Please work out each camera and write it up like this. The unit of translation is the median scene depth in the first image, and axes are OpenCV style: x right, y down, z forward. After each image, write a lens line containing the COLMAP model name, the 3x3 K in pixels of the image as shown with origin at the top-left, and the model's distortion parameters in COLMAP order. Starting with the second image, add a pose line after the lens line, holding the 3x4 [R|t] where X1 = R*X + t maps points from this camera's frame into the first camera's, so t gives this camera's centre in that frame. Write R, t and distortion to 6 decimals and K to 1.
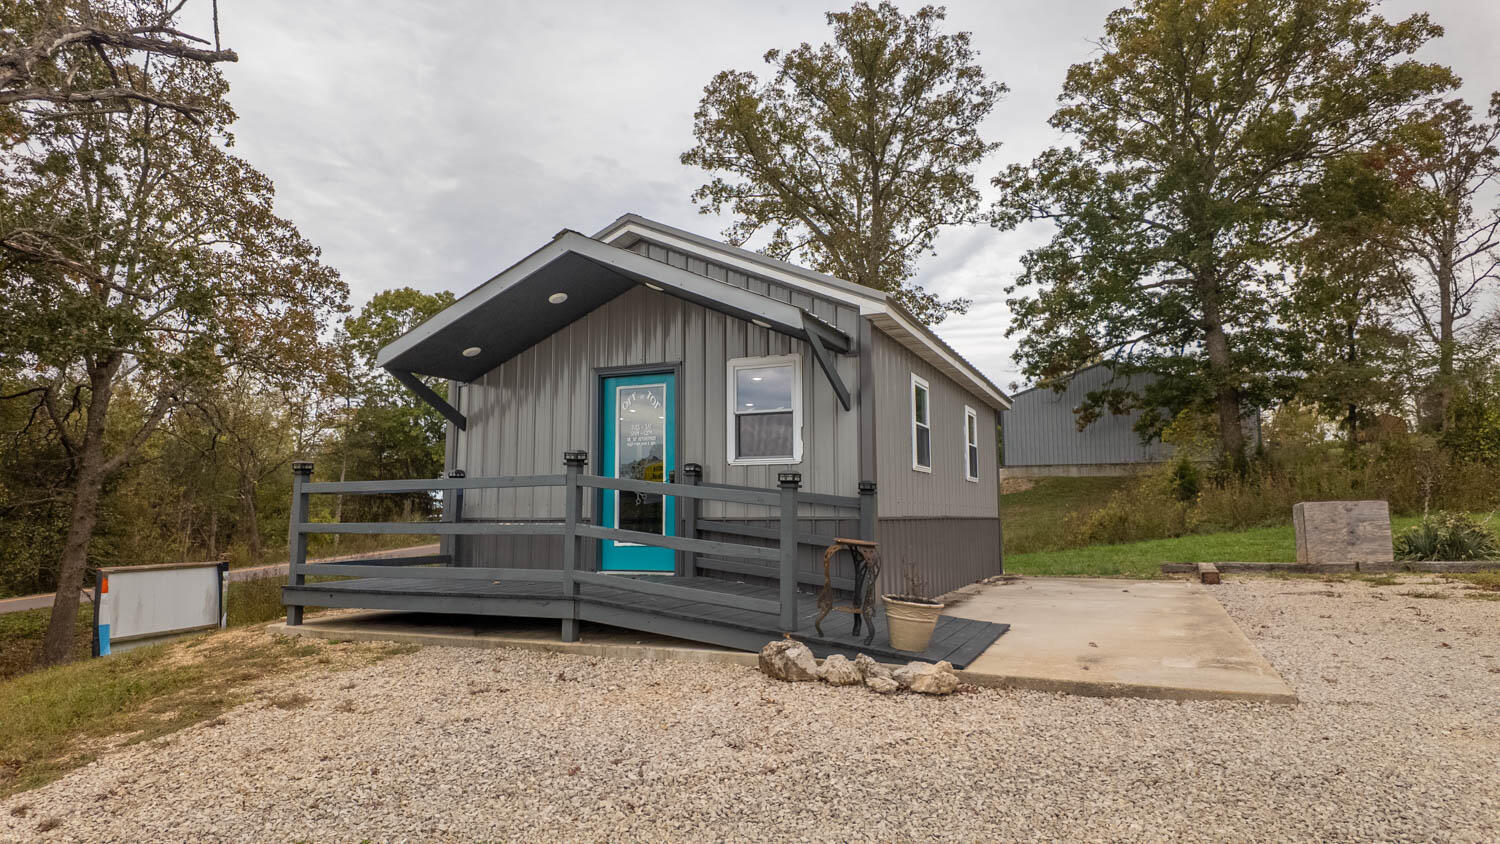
lens RADIAL K [[864.8, 0, 750.0], [0, 864.8, 422.0], [0, 0, 1]] dist [0.021866, -0.000356]
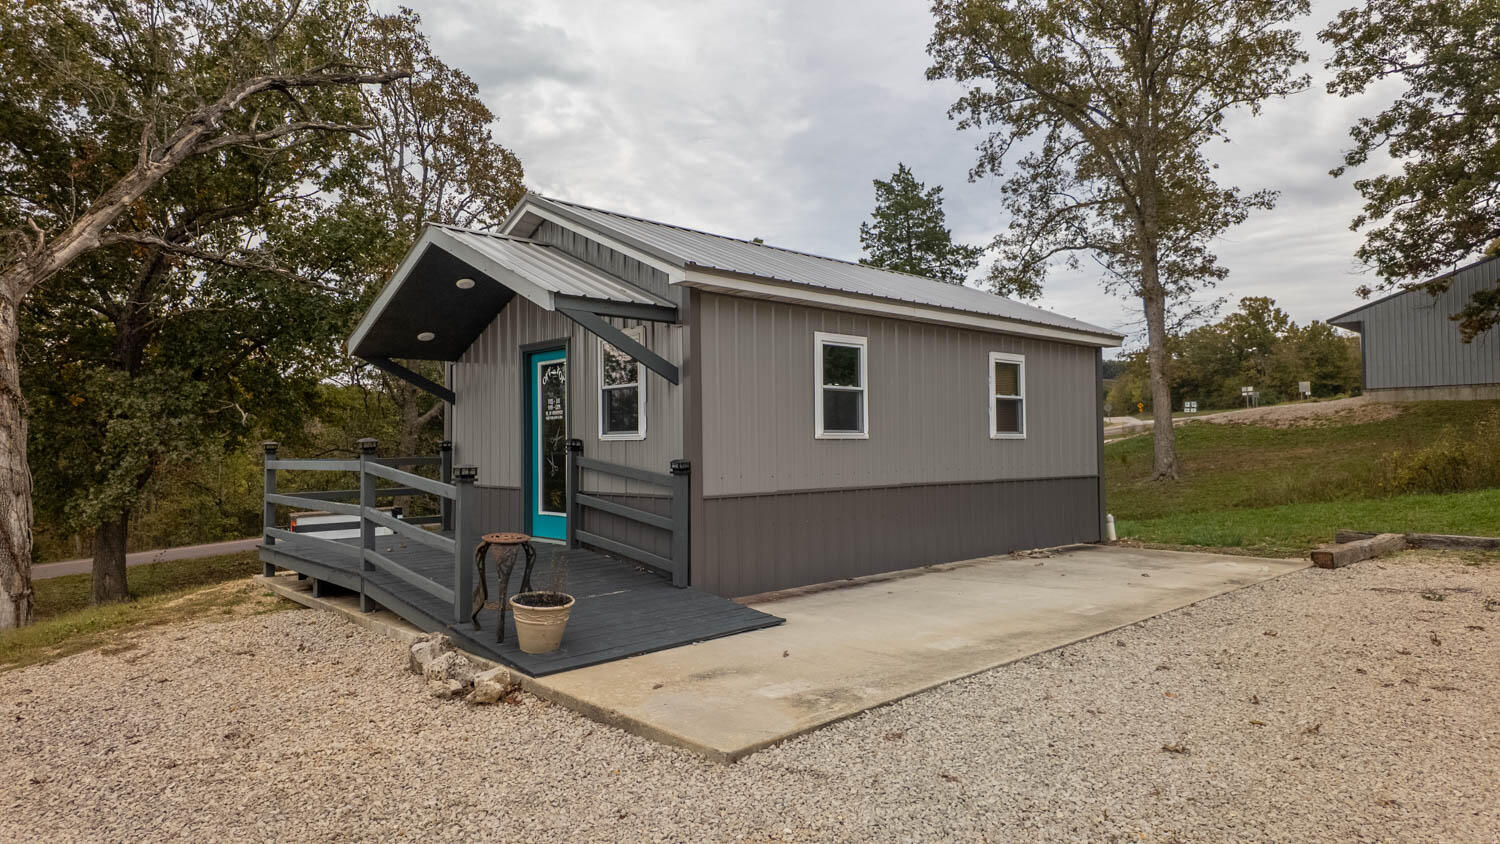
lens RADIAL K [[872.6, 0, 750.0], [0, 872.6, 422.0], [0, 0, 1]] dist [-0.018077, -0.000259]
pose [[0.914701, -0.017357, -0.403759, 0.111497], [0.050705, 0.996111, 0.072049, -0.007276], [0.400938, -0.086376, 0.912024, 0.034057]]
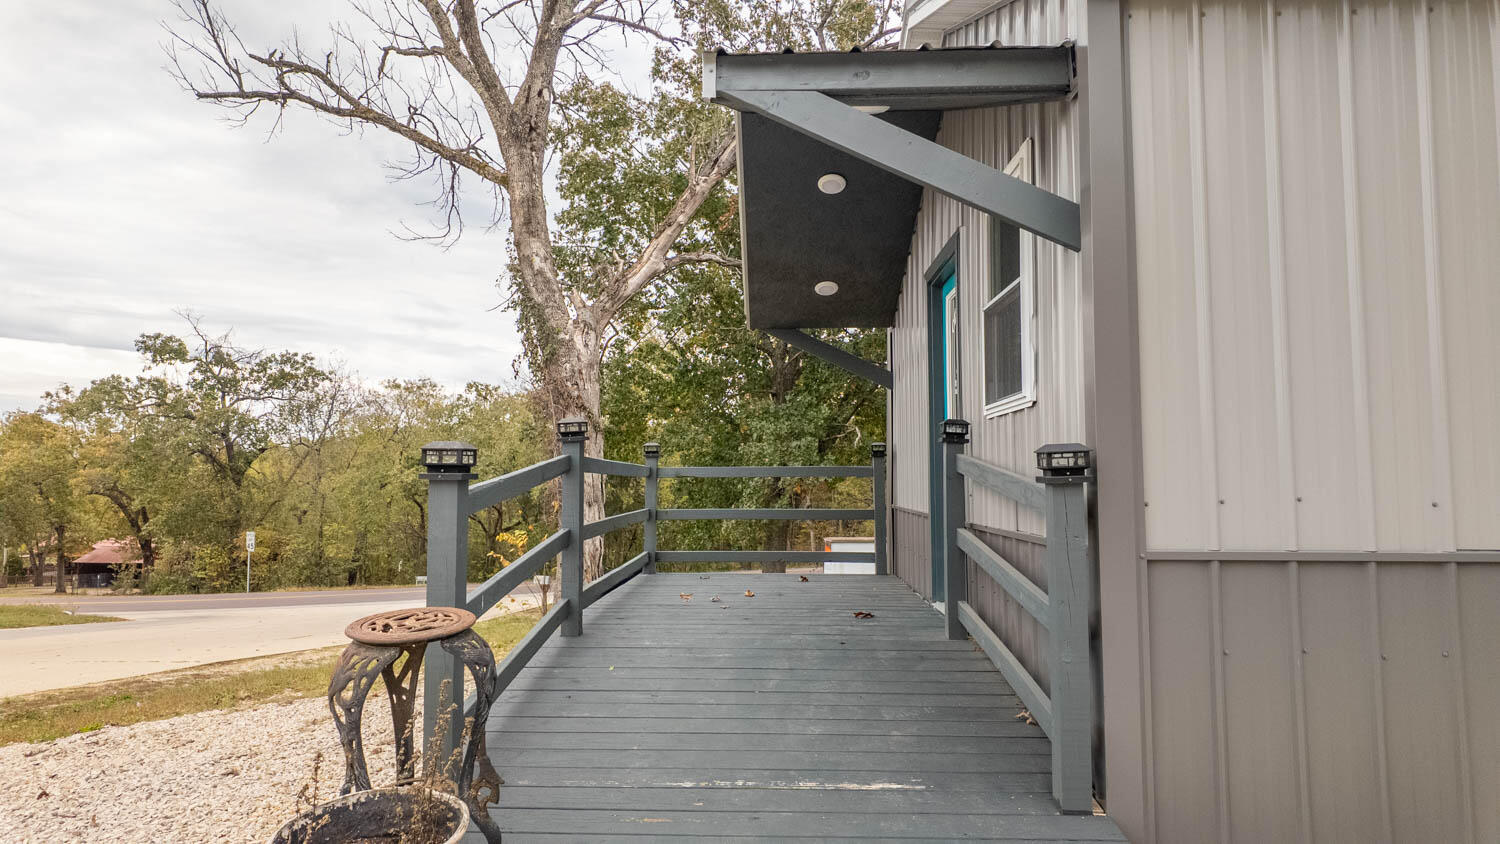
lens RADIAL K [[851.3, 0, 750.4], [0, 851.3, 442.5], [0, 0, 1]] dist [0.001189, 0.000049]
pose [[0.358592, -0.036885, -0.932765, 0.076777], [0.089930, 0.995937, -0.004810, 0.010730], [0.929152, -0.082158, 0.360452, 0.146644]]
